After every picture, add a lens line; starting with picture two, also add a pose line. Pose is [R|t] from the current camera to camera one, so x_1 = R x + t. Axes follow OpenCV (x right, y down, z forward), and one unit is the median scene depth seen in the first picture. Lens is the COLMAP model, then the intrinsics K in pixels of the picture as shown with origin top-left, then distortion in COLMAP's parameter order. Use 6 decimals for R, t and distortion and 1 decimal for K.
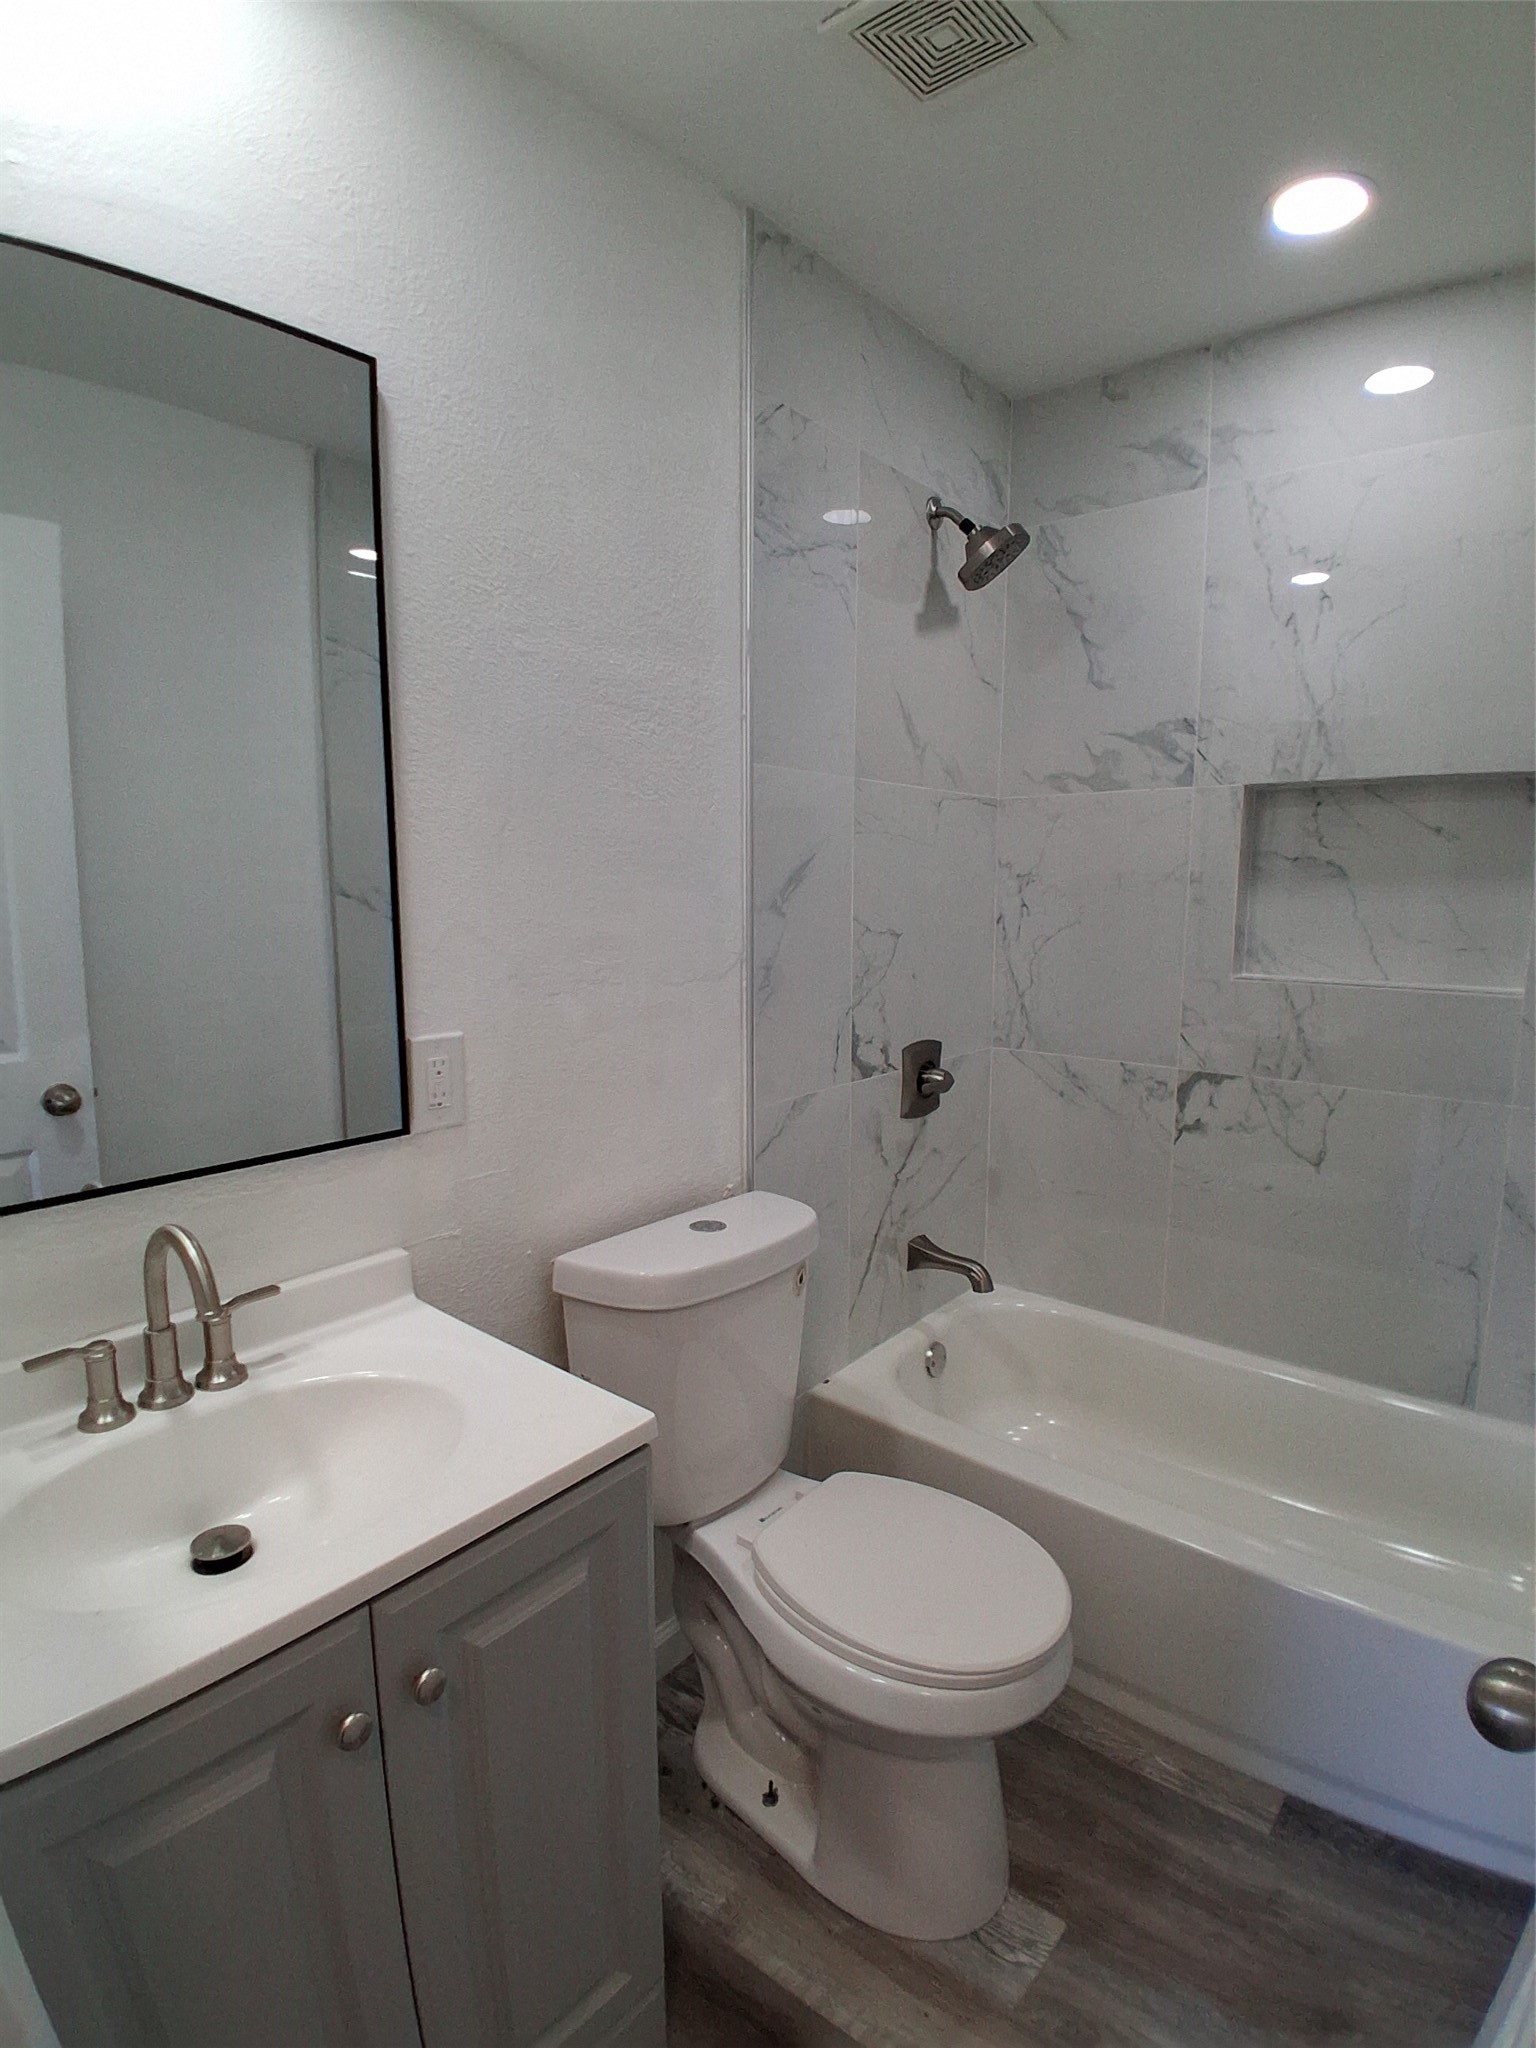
lens RADIAL K [[1017.7, 0, 762.8], [0, 1017.7, 1027.8], [0, 0, 1]] dist [0.015440, -0.051579]
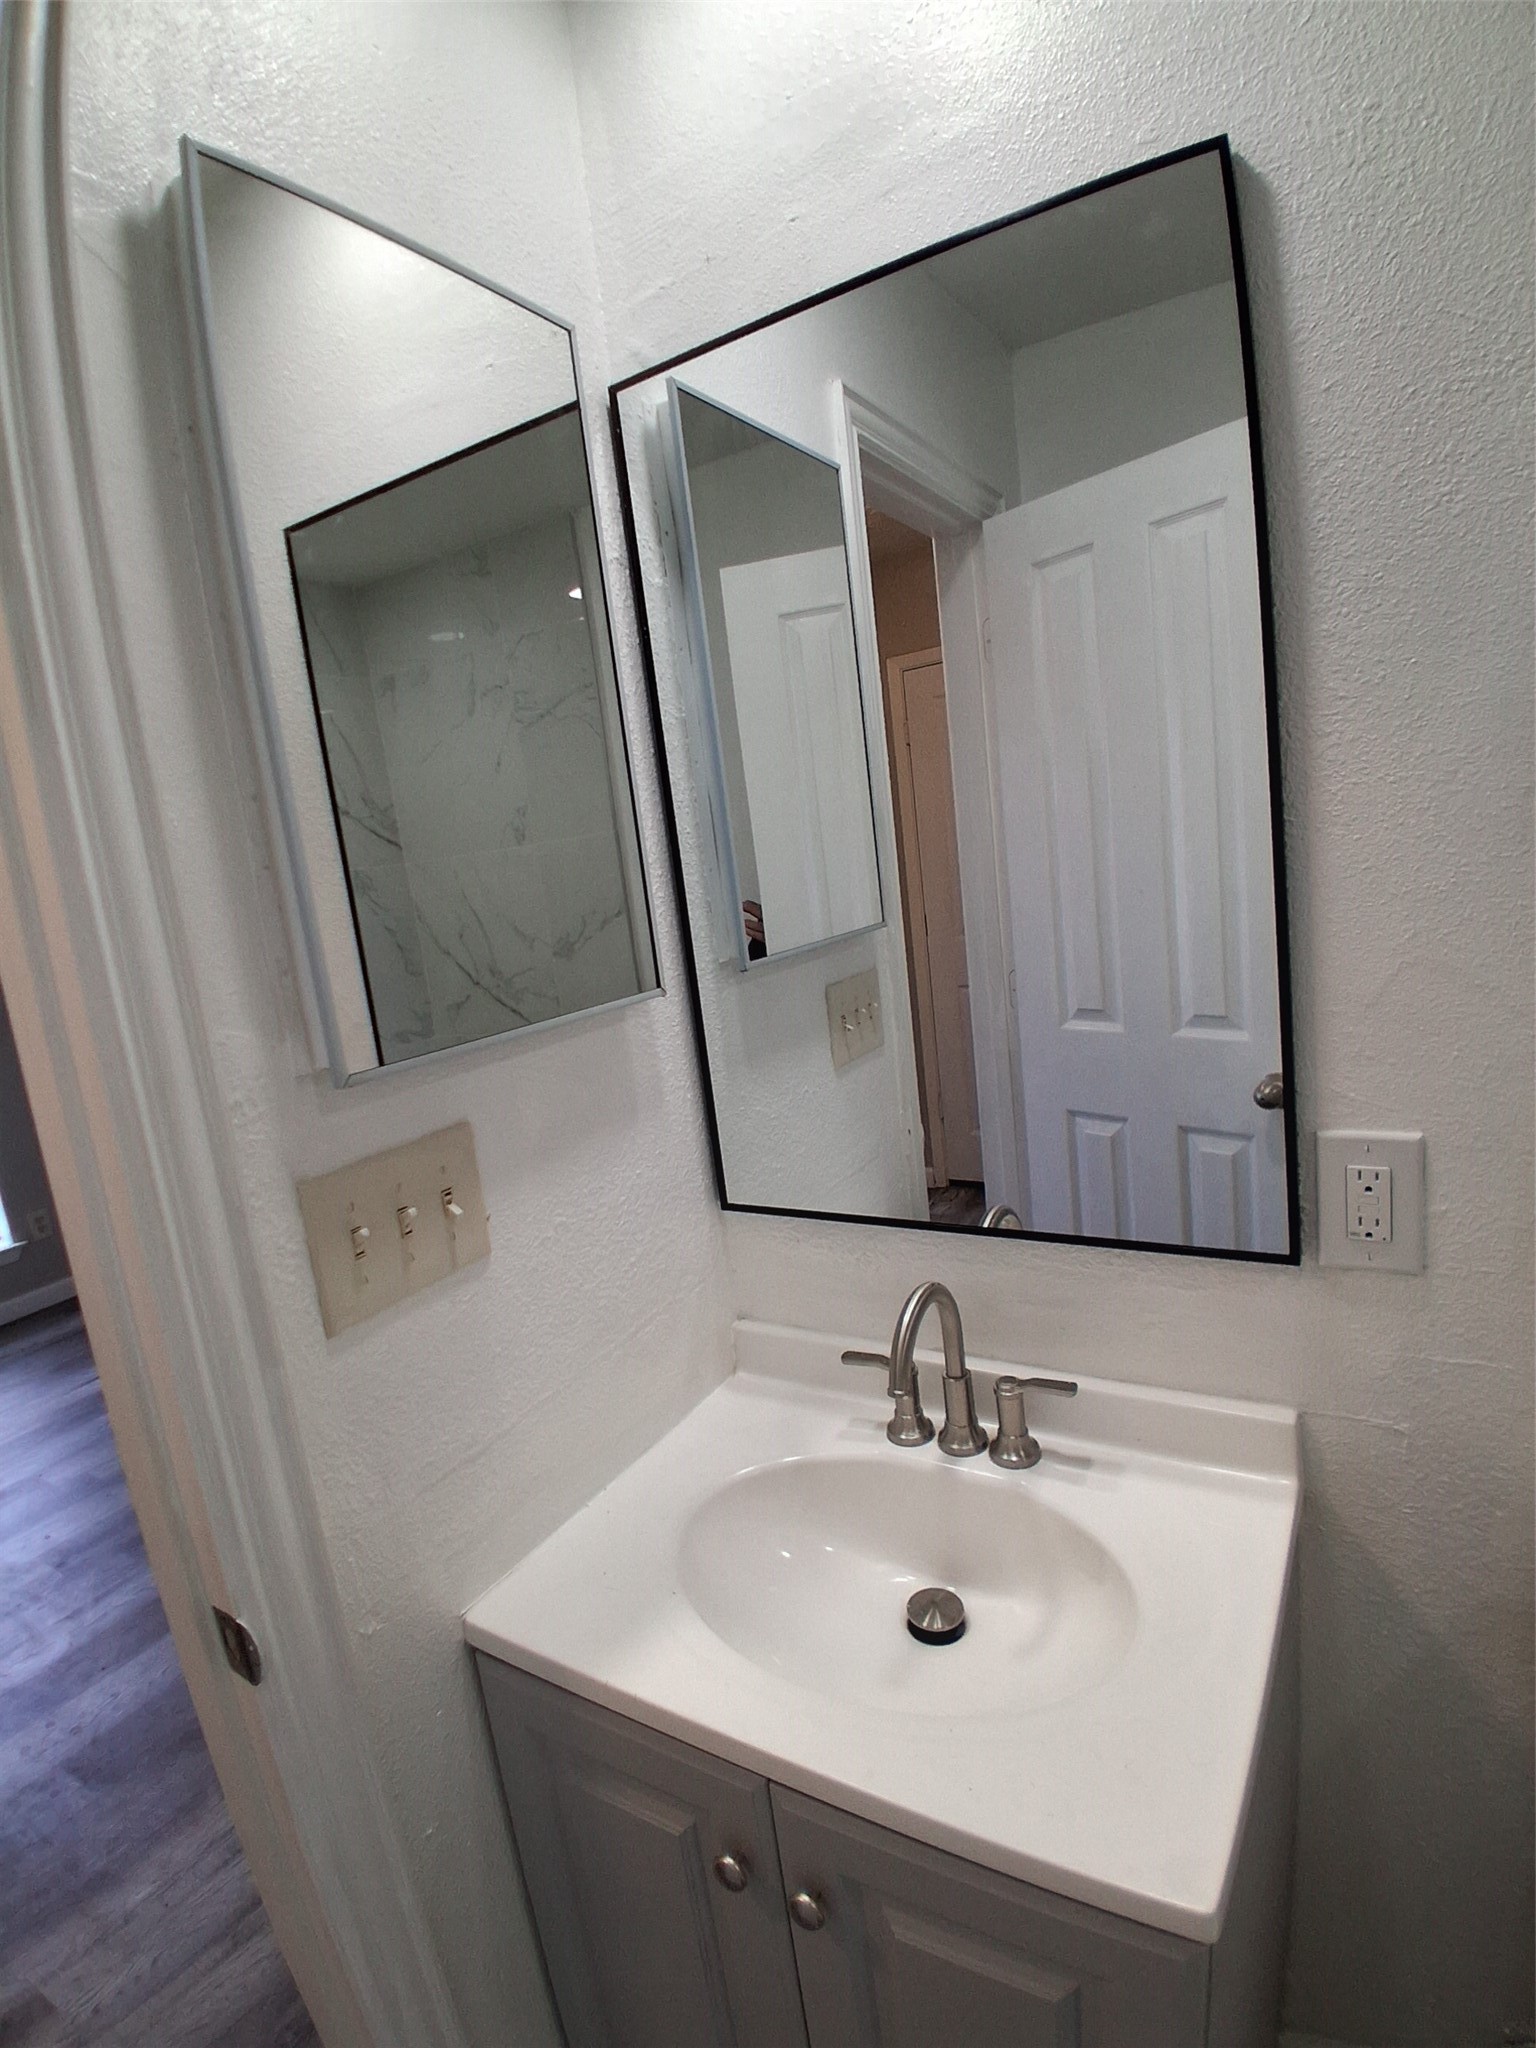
lens RADIAL K [[1019.2, 0, 755.8], [0, 1019.2, 1024.4], [0, 0, 1]] dist [0.016421, -0.053501]
pose [[0.133361, 0.146305, -0.980209, 0.183297], [-0.004207, 0.989118, 0.147062, -0.112074], [0.991059, -0.015489, 0.132525, 0.383662]]
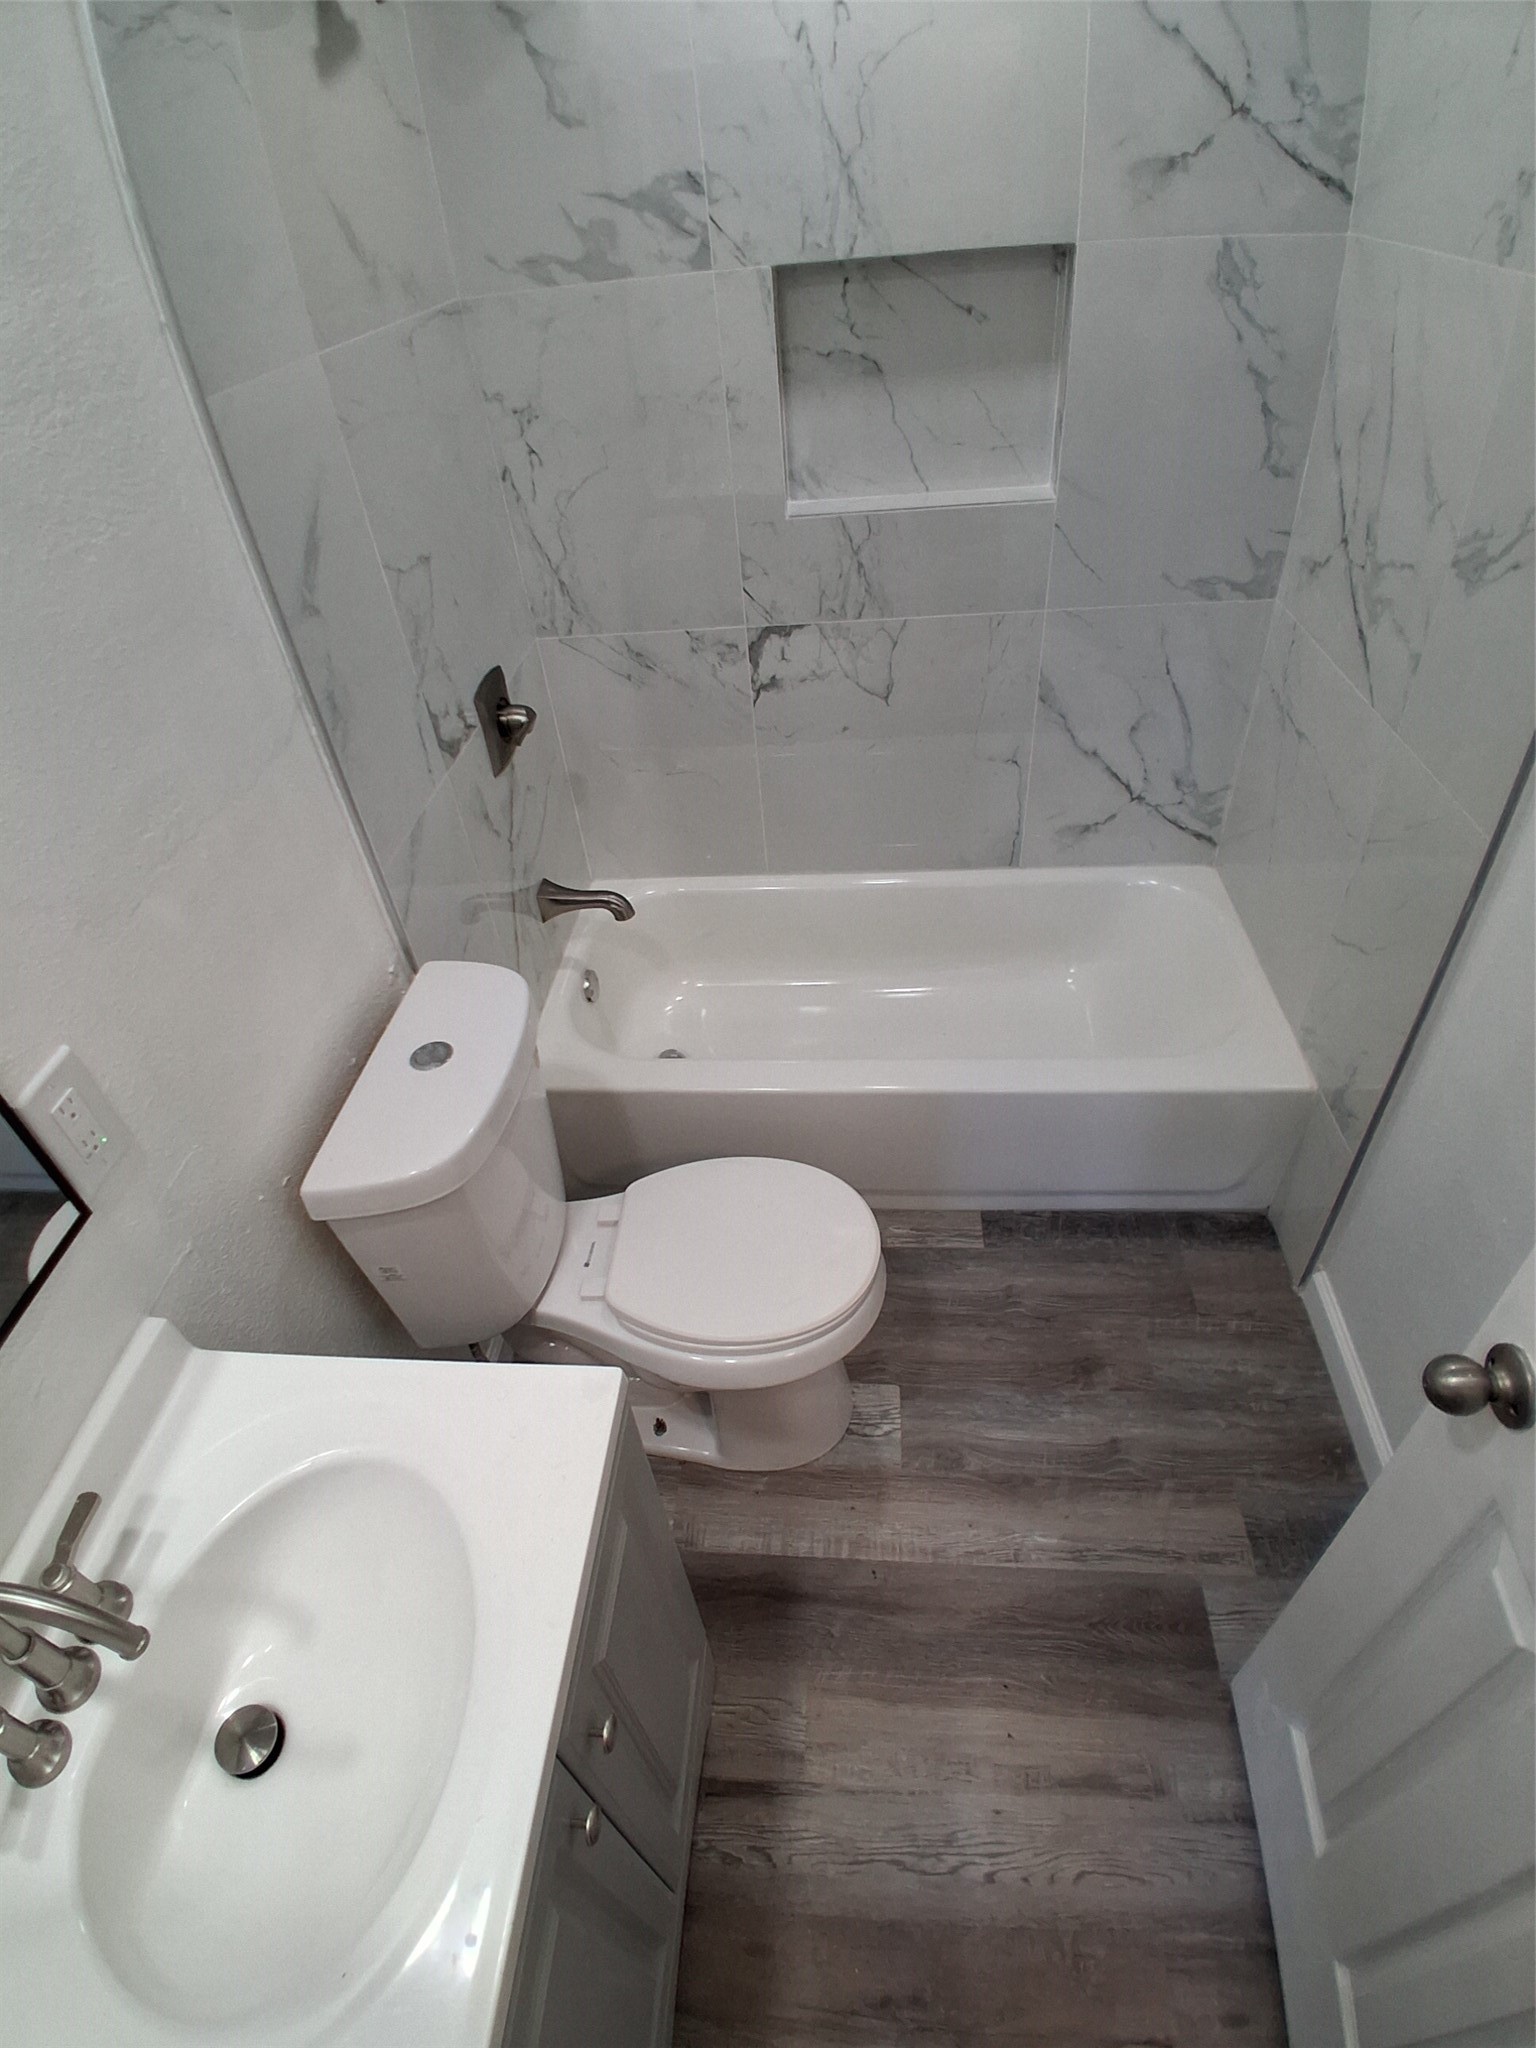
lens RADIAL K [[1019.2, 0, 755.8], [0, 1019.2, 1024.4], [0, 0, 1]] dist [0.016421, -0.053501]
pose [[0.815930, -0.429107, 0.387460, -0.132442], [0.164301, 0.814639, 0.556209, -0.225374], [-0.554313, -0.390167, 0.735192, 0.194577]]
